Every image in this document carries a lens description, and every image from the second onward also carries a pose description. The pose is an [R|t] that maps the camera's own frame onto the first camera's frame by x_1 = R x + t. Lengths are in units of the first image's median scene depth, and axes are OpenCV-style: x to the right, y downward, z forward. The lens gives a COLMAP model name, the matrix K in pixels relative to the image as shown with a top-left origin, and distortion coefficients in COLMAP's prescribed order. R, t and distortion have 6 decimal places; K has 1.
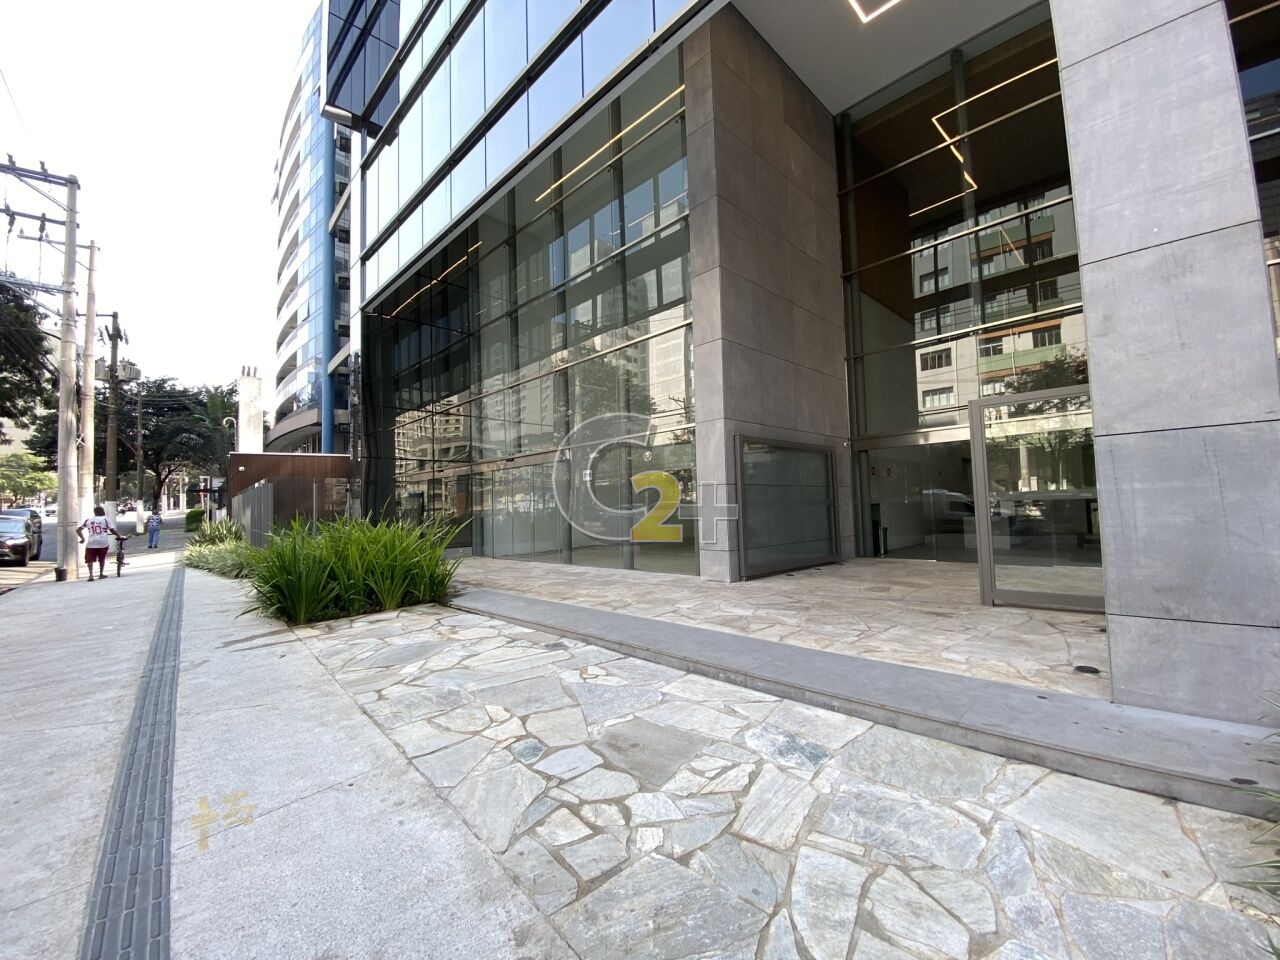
lens RADIAL K [[512.2, 0, 640.0], [0, 512.2, 480.0], [0, 0, 1]] dist [0.015759, -0.013042]
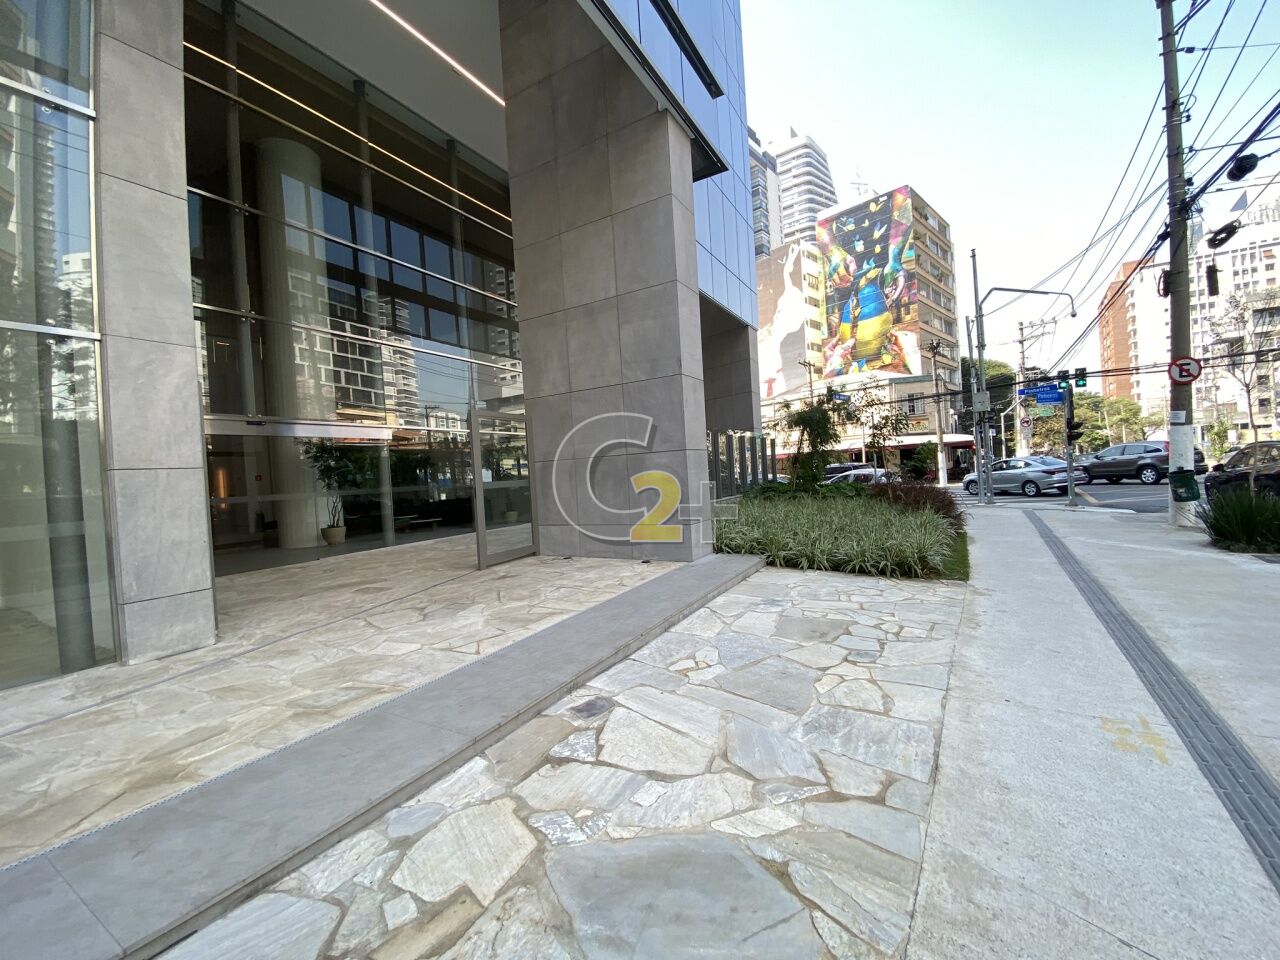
lens RADIAL K [[512.2, 0, 640.0], [0, 512.2, 480.0], [0, 0, 1]] dist [0.015759, -0.013042]
pose [[-0.249388, 0.022110, 0.968151, -1.197840], [0.017706, 0.999676, -0.018269, 0.098077], [-0.968242, 0.012586, -0.249698, 1.683862]]
